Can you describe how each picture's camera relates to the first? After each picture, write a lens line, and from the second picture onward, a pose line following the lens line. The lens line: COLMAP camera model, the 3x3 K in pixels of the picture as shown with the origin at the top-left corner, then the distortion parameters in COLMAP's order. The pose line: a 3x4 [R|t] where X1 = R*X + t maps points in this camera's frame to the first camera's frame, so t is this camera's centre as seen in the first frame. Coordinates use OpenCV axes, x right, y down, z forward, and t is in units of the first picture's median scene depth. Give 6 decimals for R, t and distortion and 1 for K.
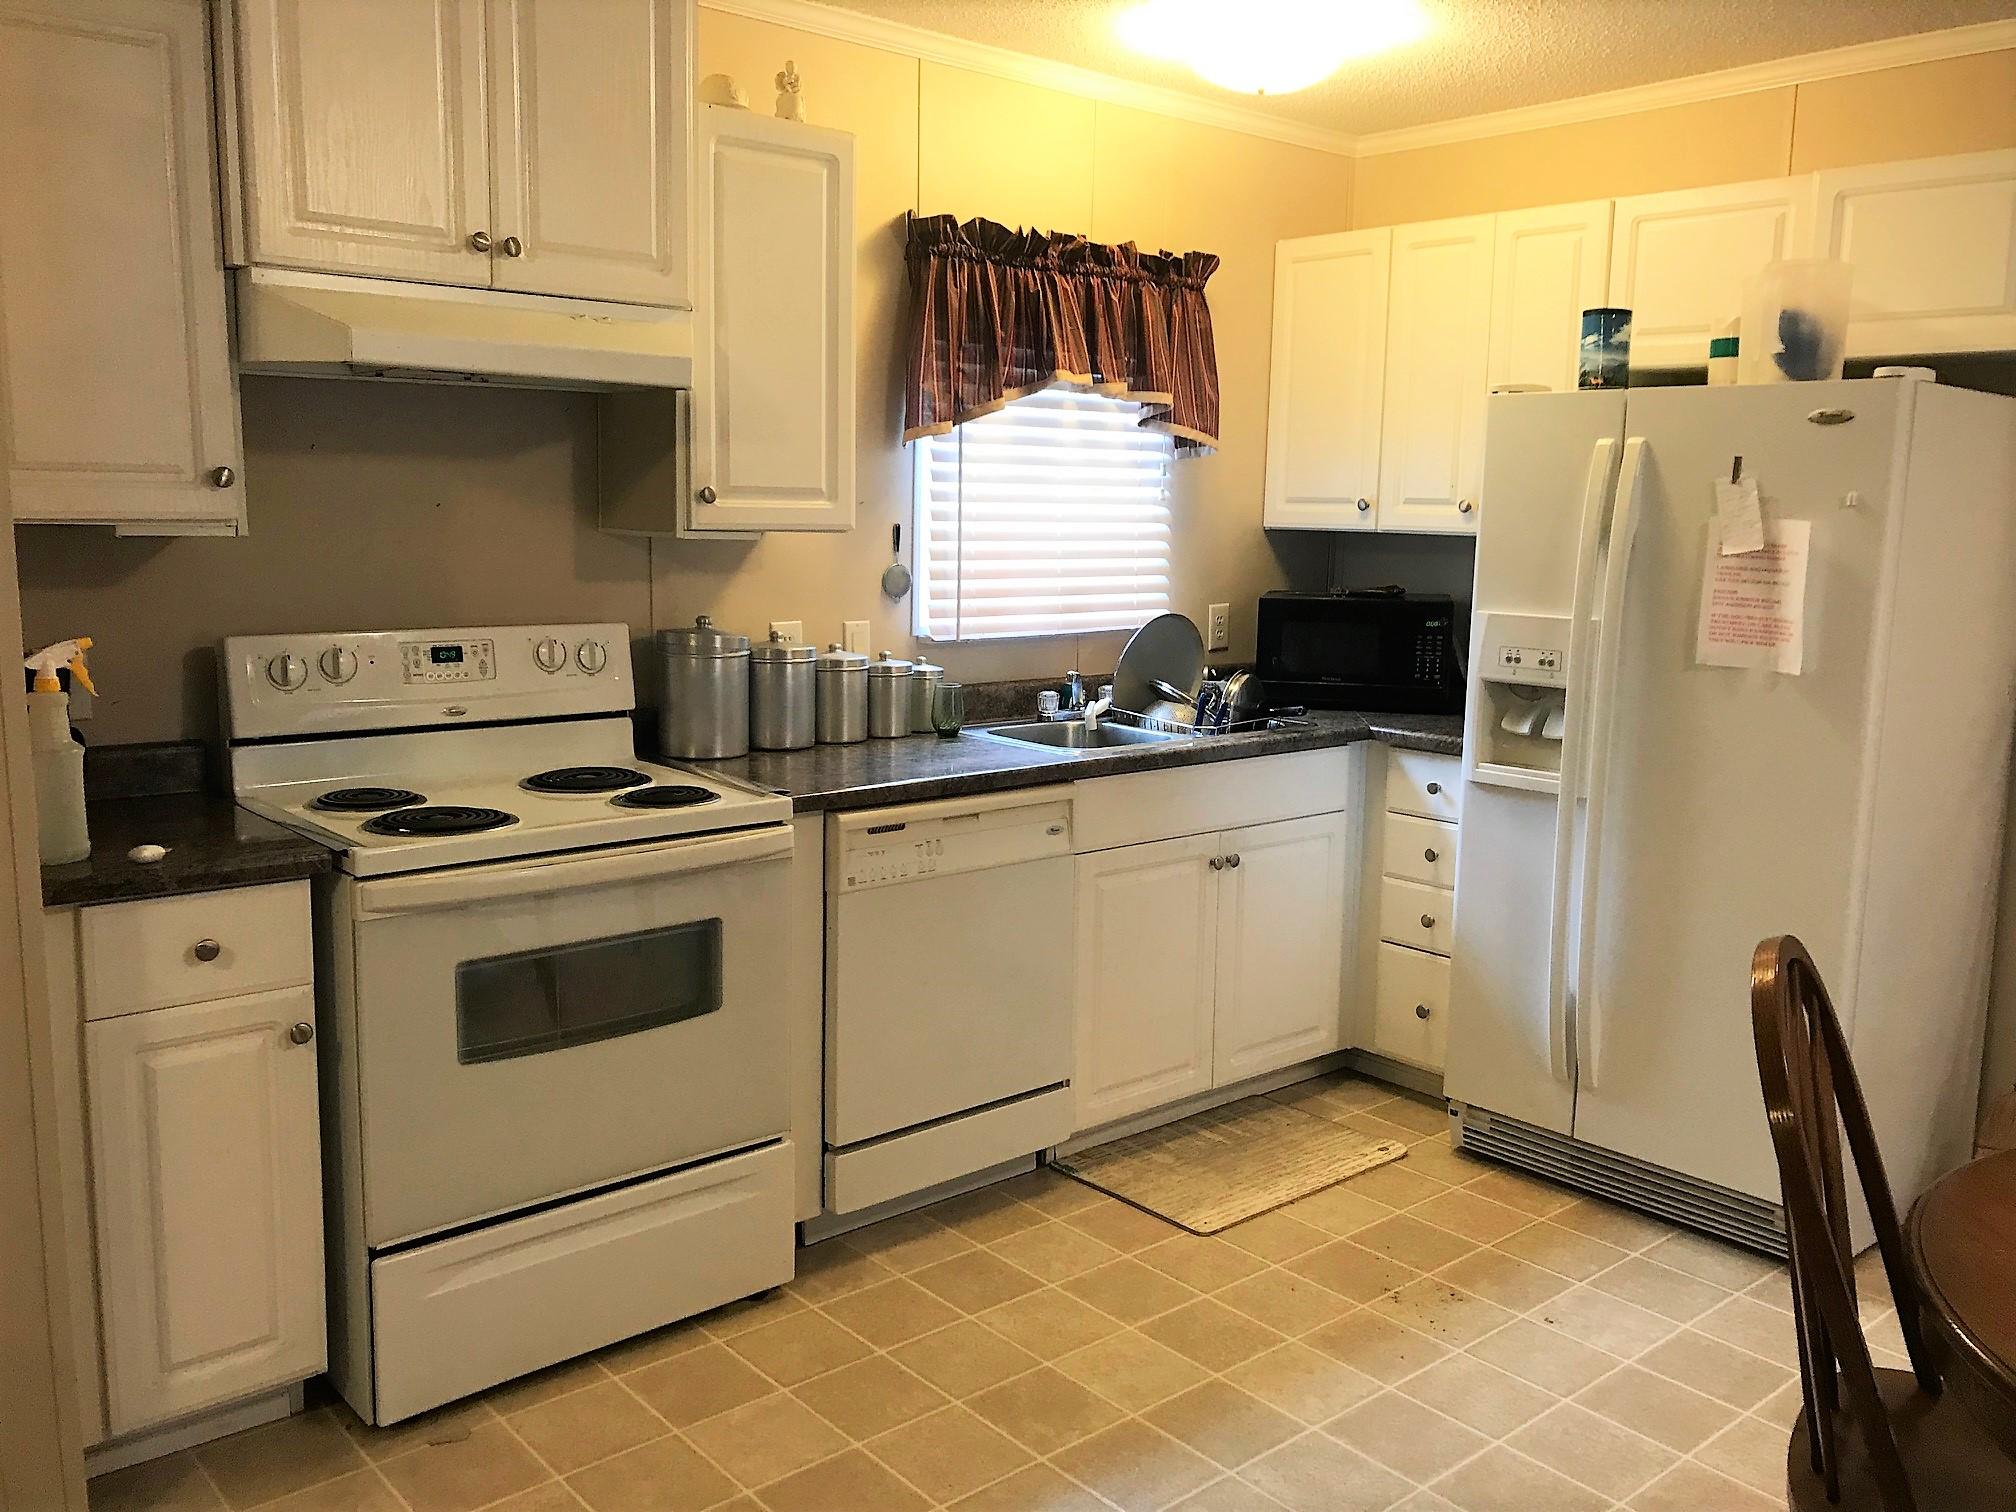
lens RADIAL K [[1657.8, 0, 1001.6], [0, 1657.8, 741.7], [0, 0, 1]] dist [0.053527, -0.067603]
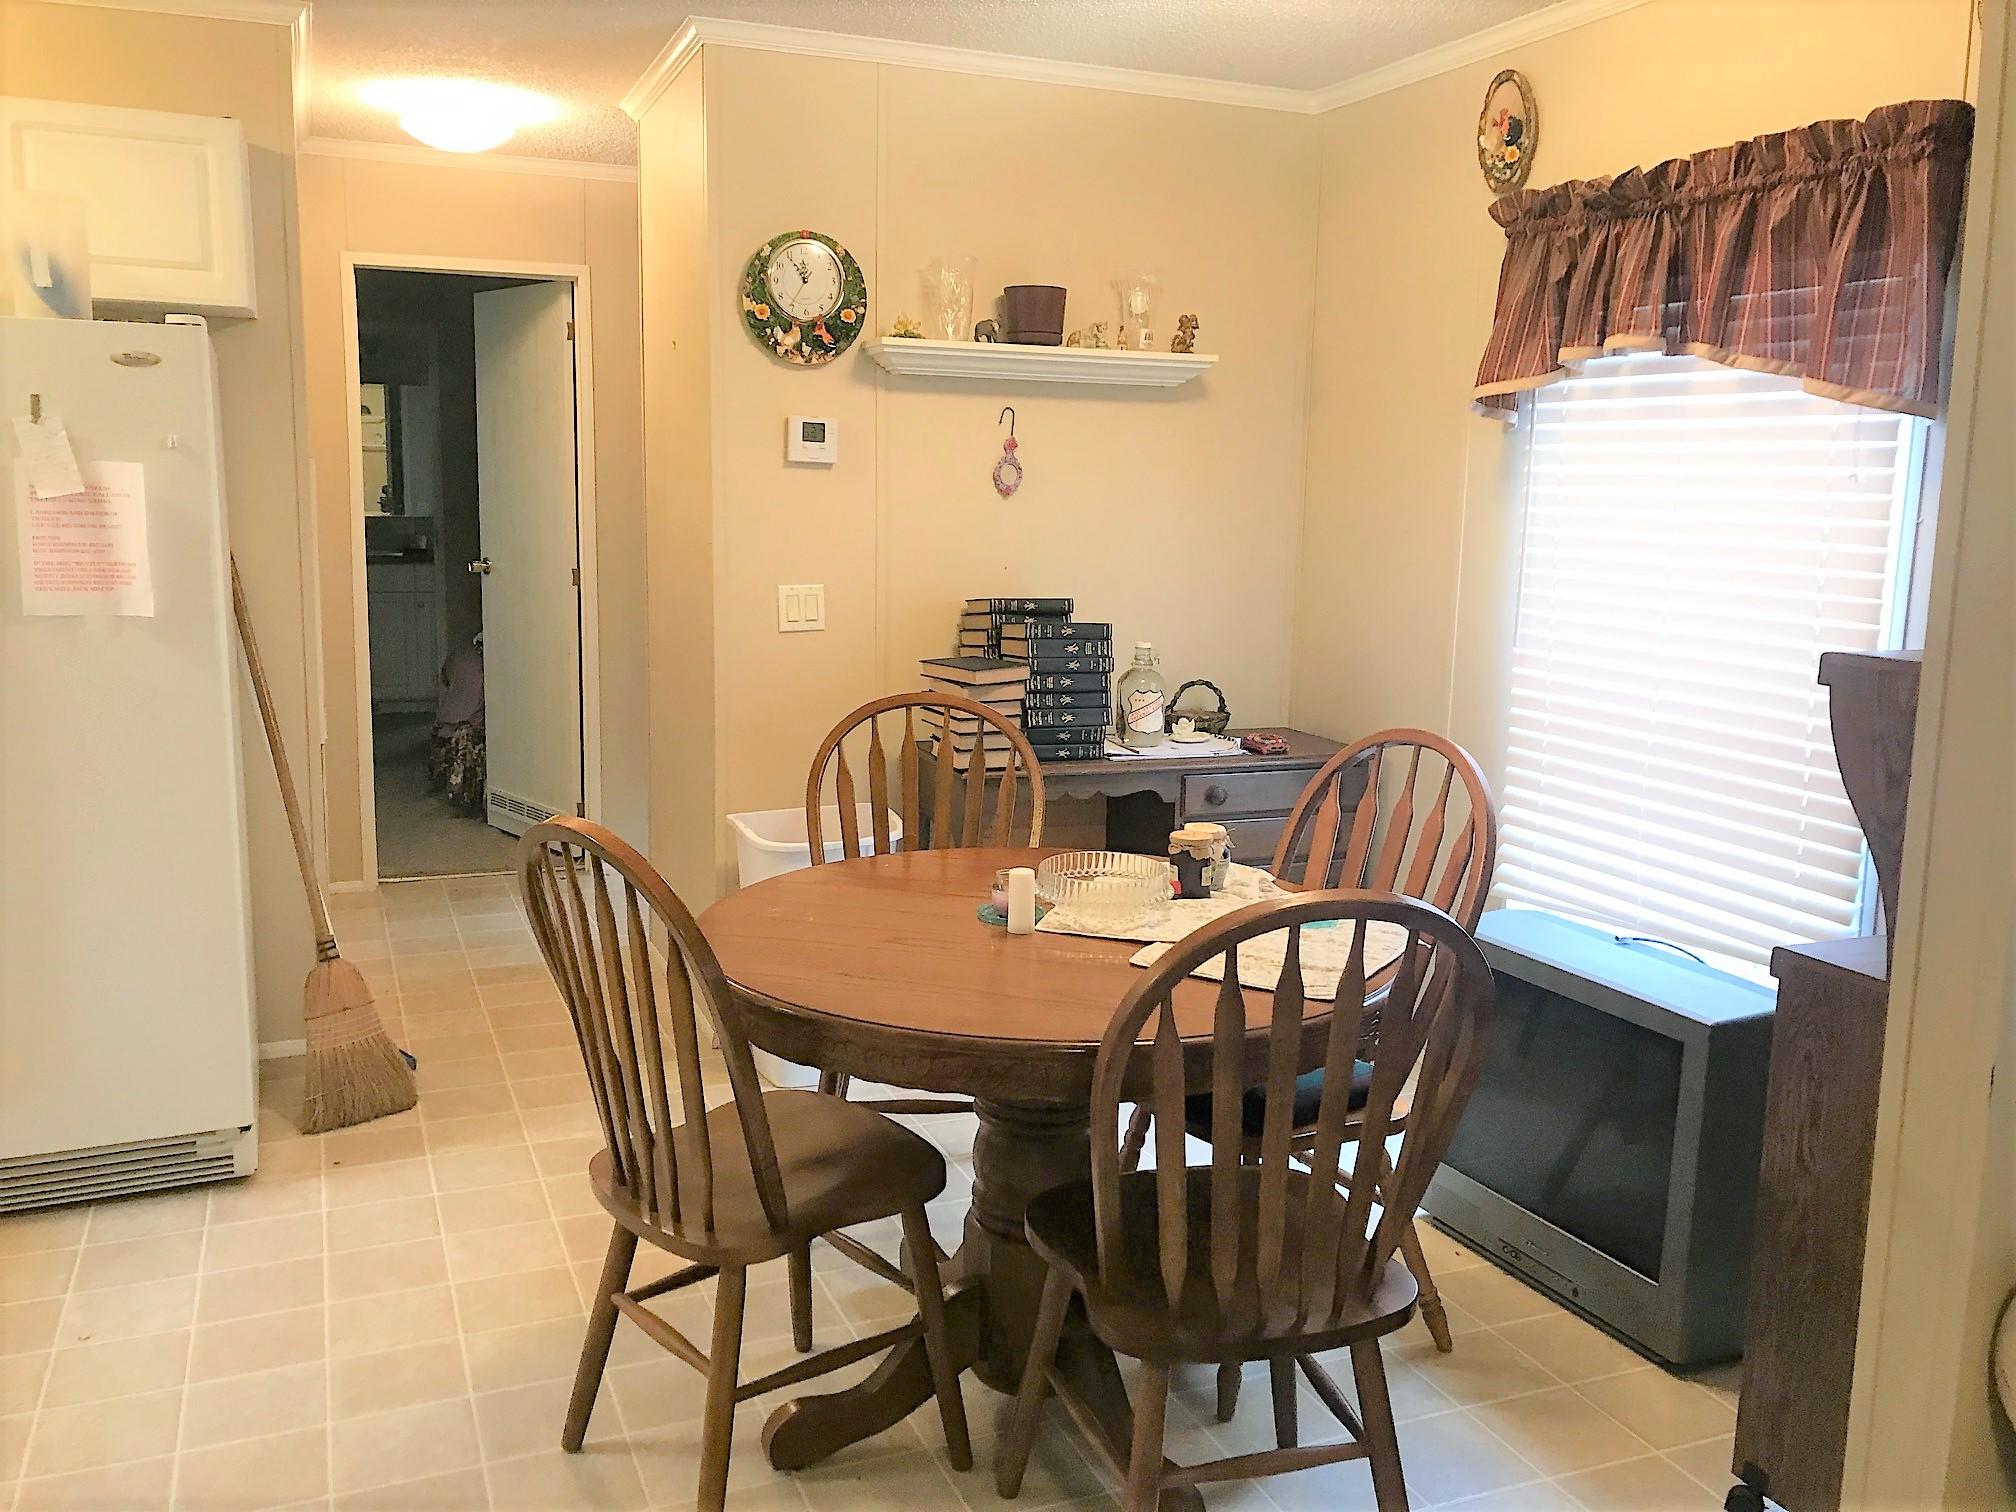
lens RADIAL K [[1657.8, 0, 1009.3], [0, 1657.8, 743.4], [0, 0, 1]] dist [0.053527, -0.067603]
pose [[0.308585, -0.162423, 0.937227, -0.285338], [0.129763, 0.983290, 0.127680, -0.023357], [-0.942304, 0.082217, 0.324505, 0.170419]]
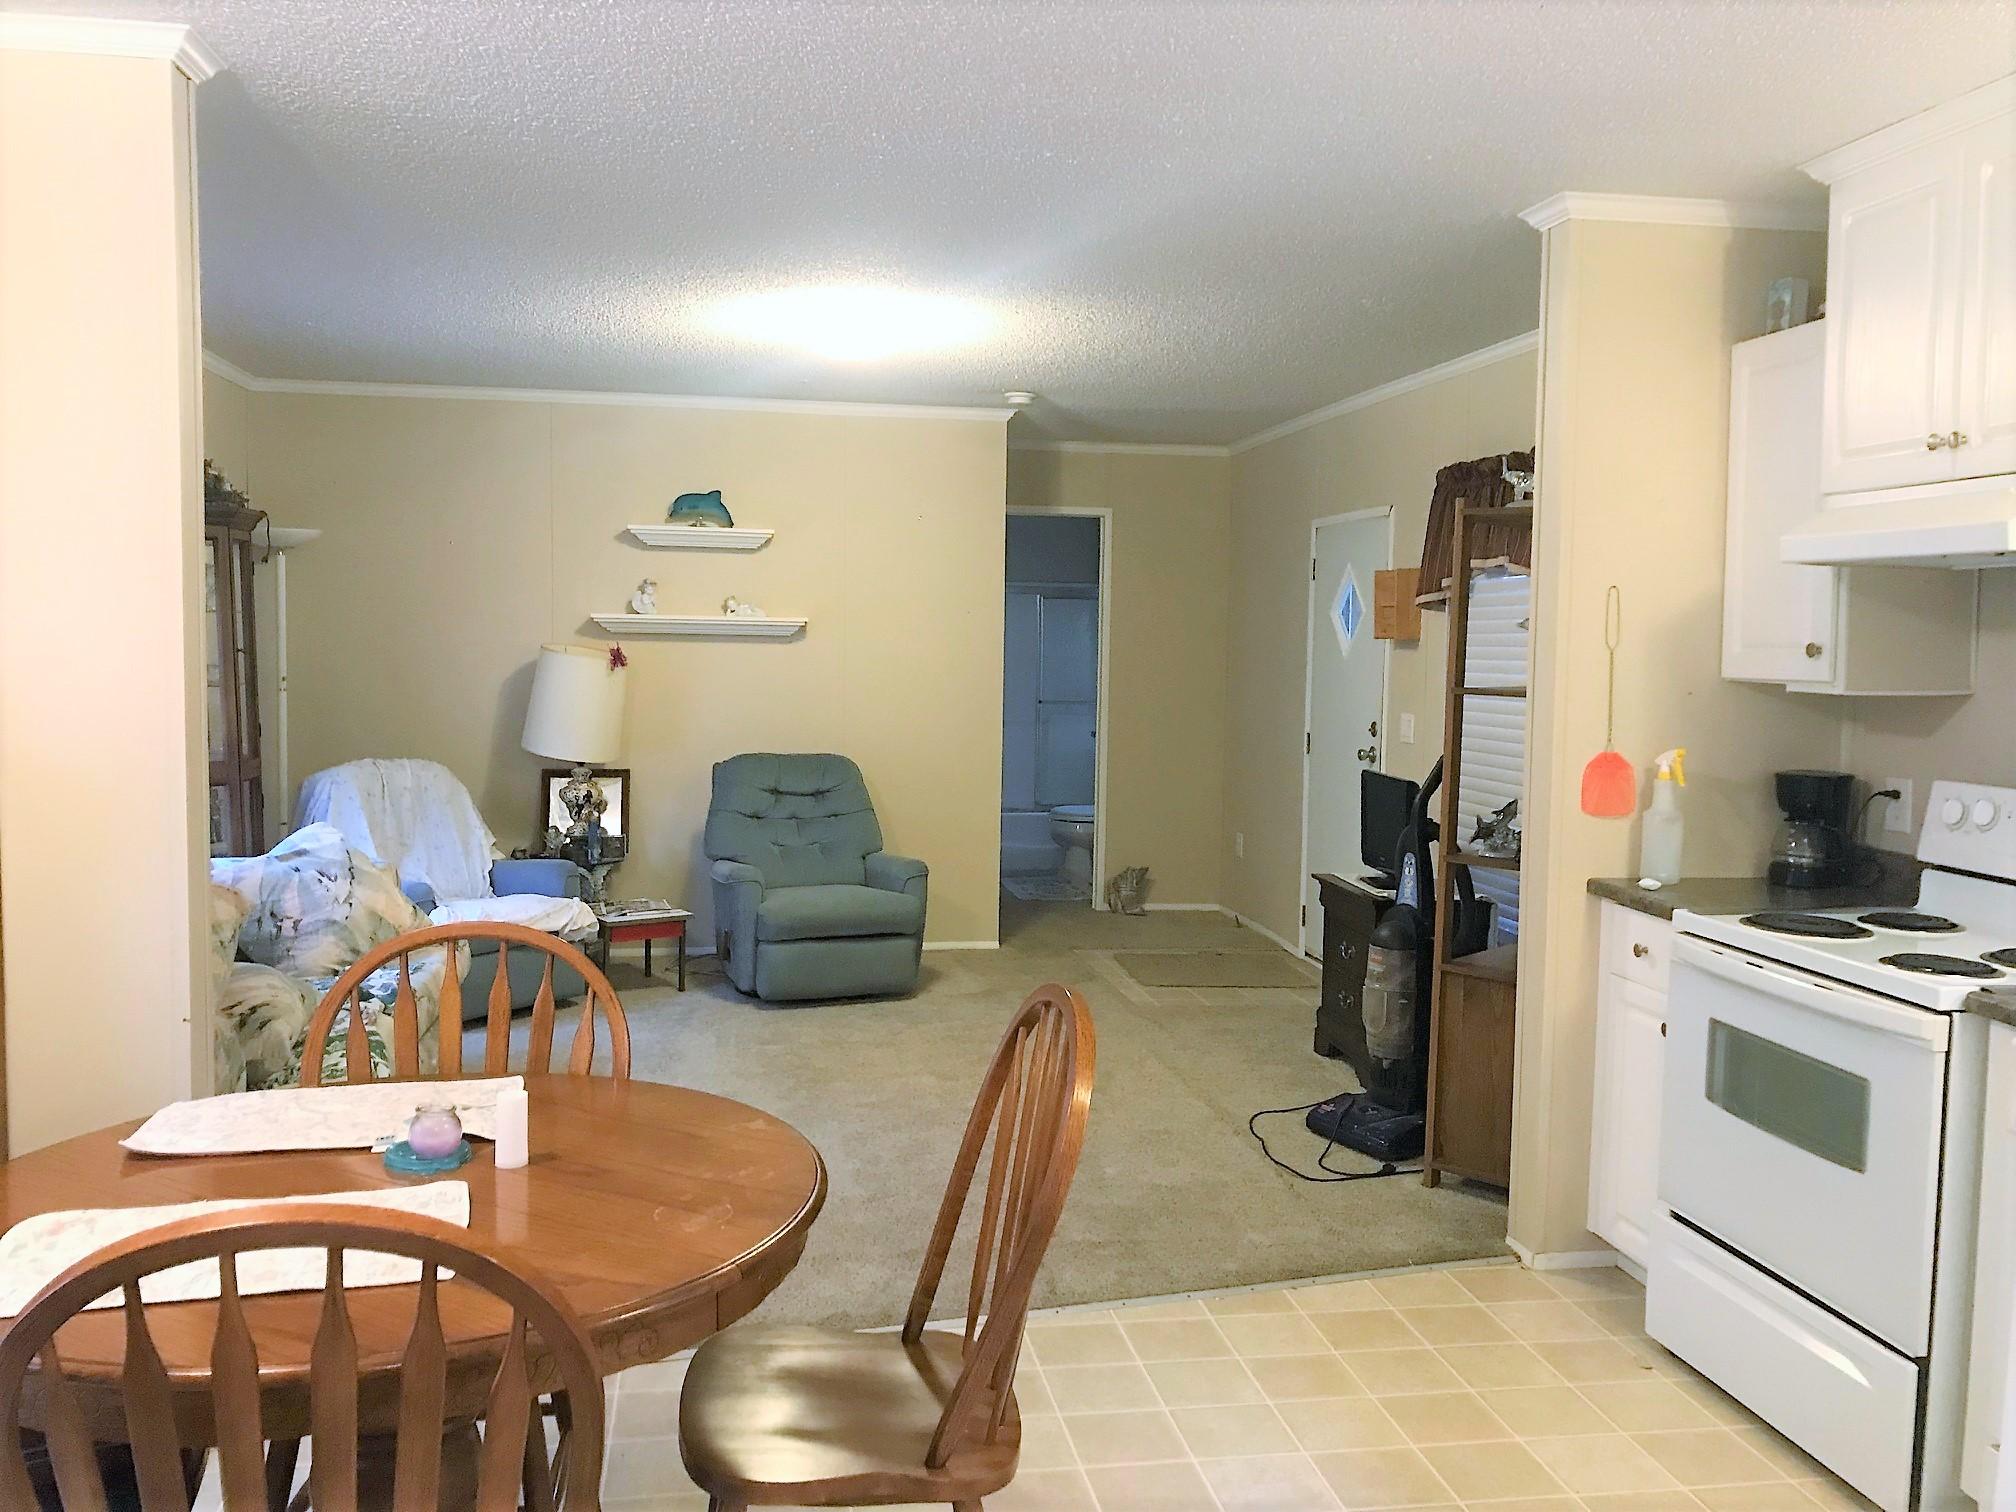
lens RADIAL K [[1657.8, 0, 990.9], [0, 1657.8, 725.8], [0, 0, 1]] dist [0.053527, -0.067603]
pose [[-0.525450, 0.016744, -0.850660, 0.794033], [-0.151968, 0.981882, 0.113197, -0.112534], [0.837143, 0.188752, -0.513385, 0.862784]]
